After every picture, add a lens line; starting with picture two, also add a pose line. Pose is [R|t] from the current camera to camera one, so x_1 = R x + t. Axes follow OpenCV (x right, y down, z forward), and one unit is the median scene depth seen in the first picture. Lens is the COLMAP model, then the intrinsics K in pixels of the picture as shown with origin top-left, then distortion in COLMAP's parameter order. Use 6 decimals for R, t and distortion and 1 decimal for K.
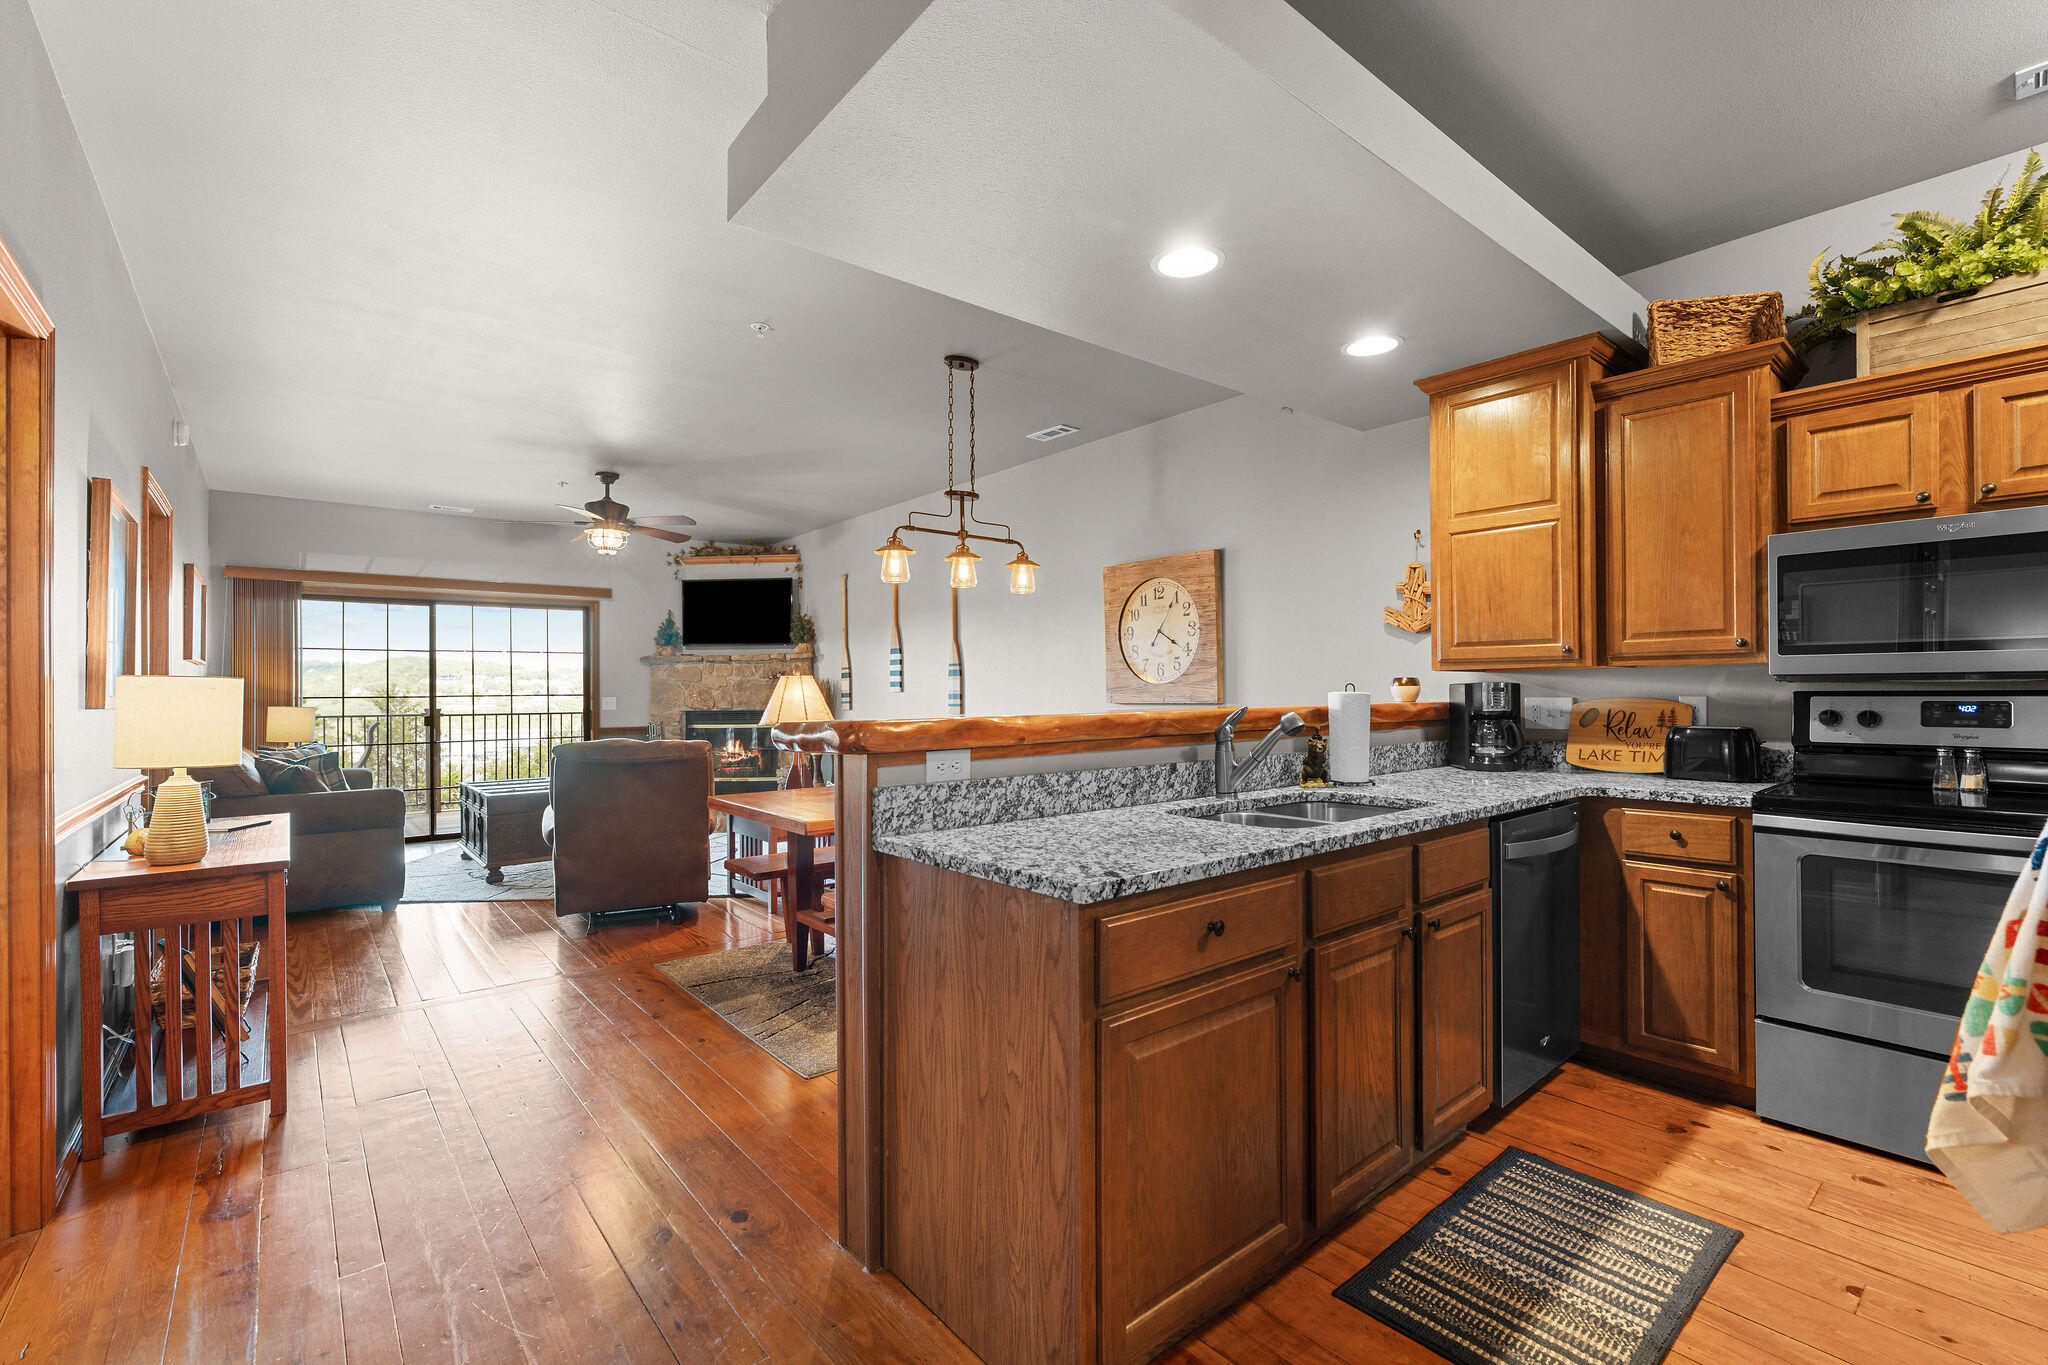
lens RADIAL K [[879.3, 0, 1013.4], [0, 879.3, 688.9], [0, 0, 1]] dist [0.001131, 0.000224]
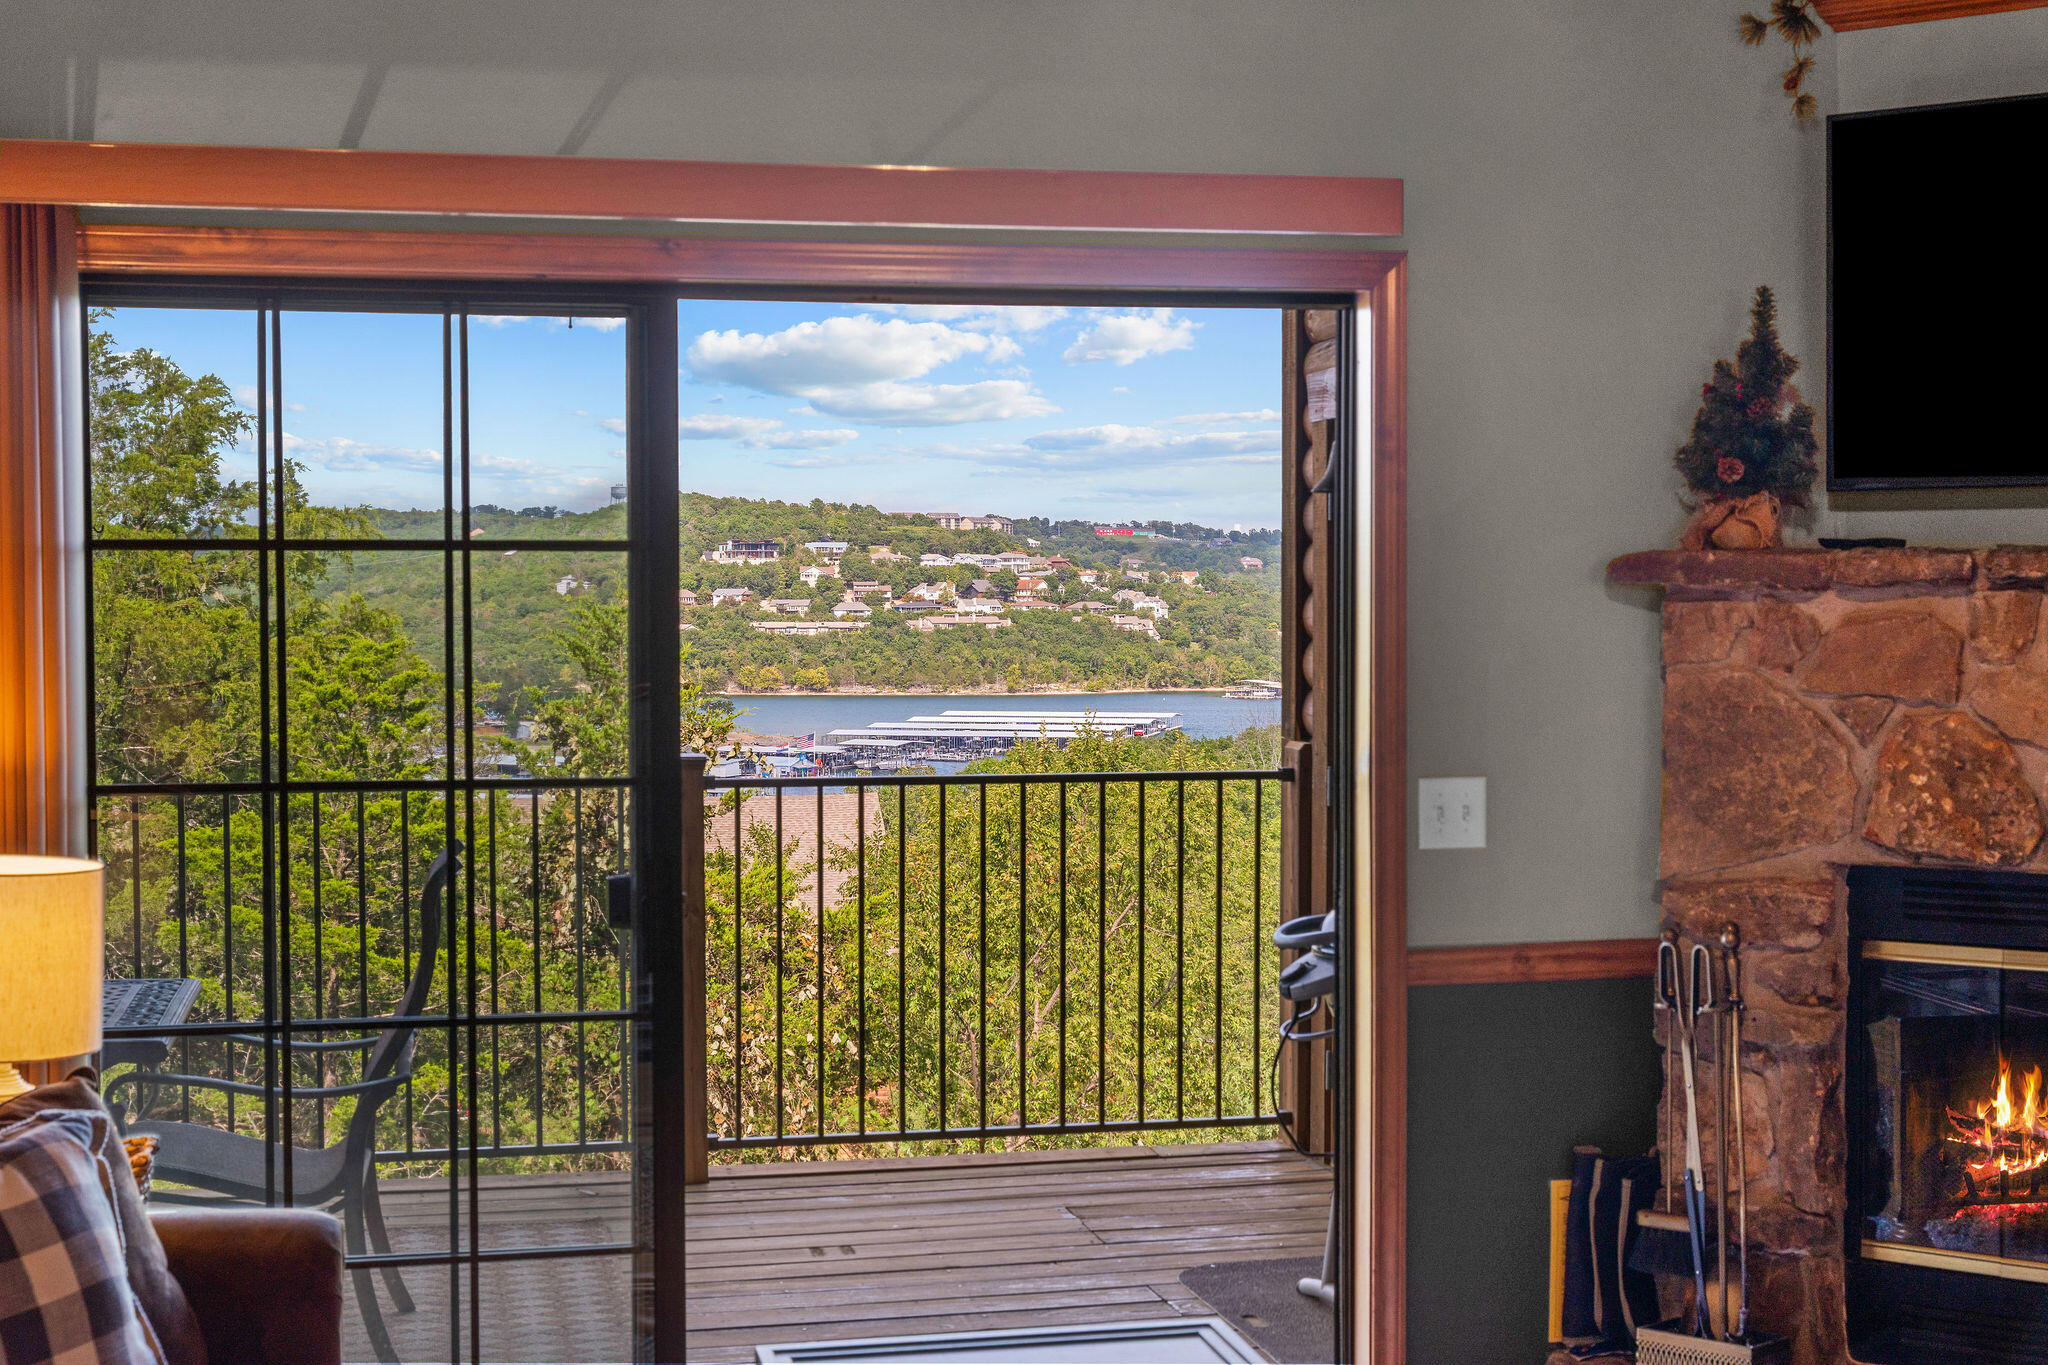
lens RADIAL K [[2782.2, 0, 1015.1], [0, 2782.2, 666.1], [0, 0, 1]] dist [0.005583, 0.000000]
pose [[0.889350, 0.016370, -0.456934, -0.272613], [0.000587, 0.999317, 0.036945, -0.035285], [0.457227, -0.033125, 0.888733, 0.438399]]
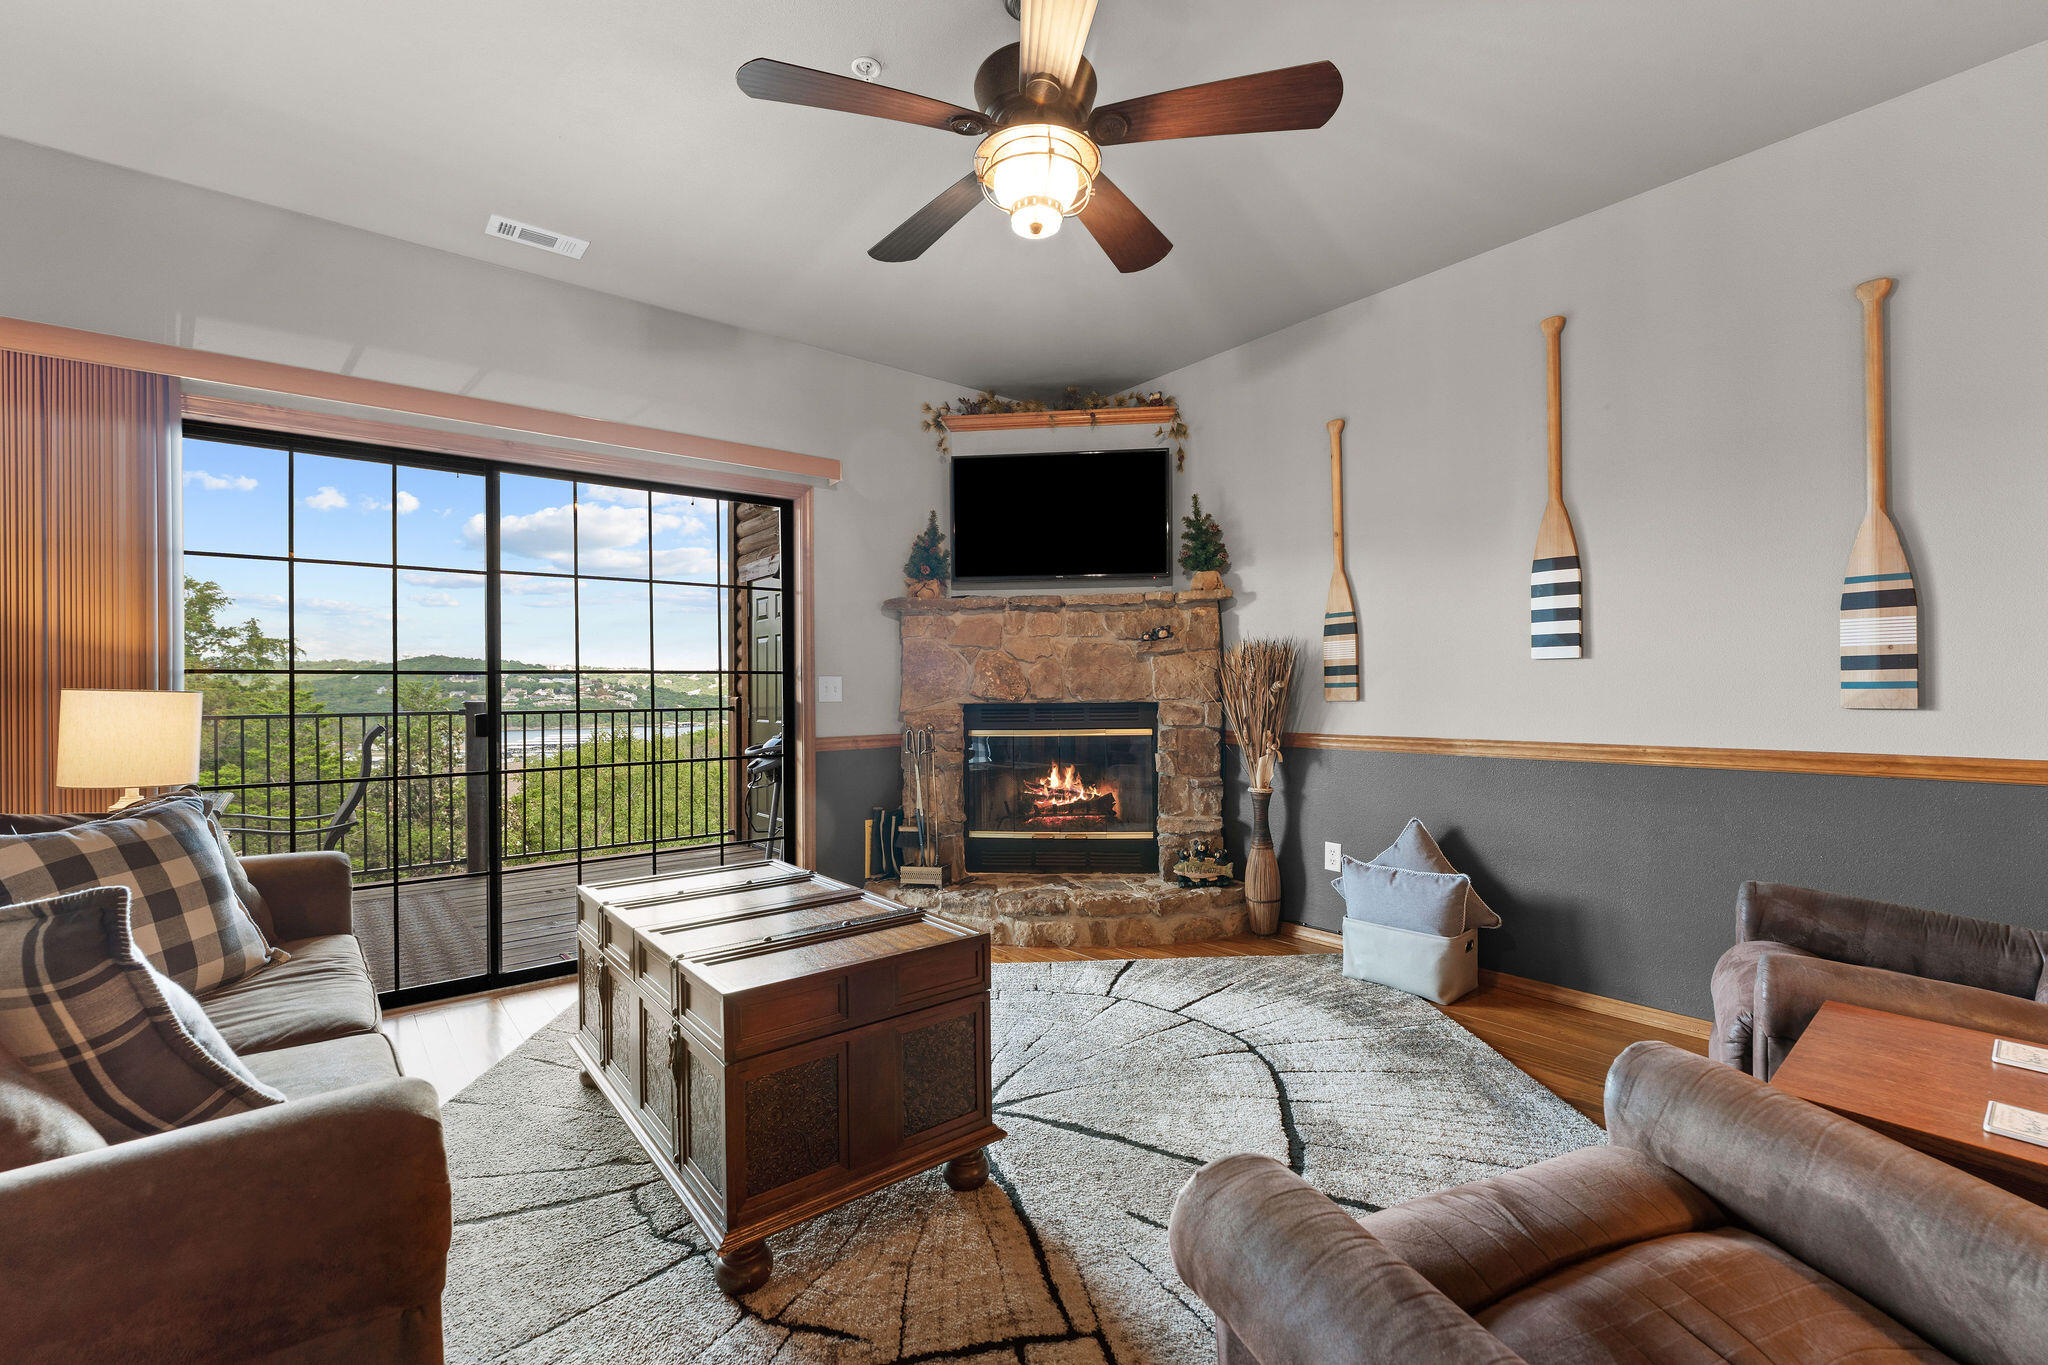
lens RADIAL K [[879.3, 0, 1020.7], [0, 879.3, 687.9], [0, 0, 1]] dist [0.001131, 0.000224]
pose [[0.999991, -0.002275, -0.003473, -0.343400], [0.002284, 0.999994, 0.002538, 0.014411], [0.003467, -0.002546, 0.999991, 0.485333]]
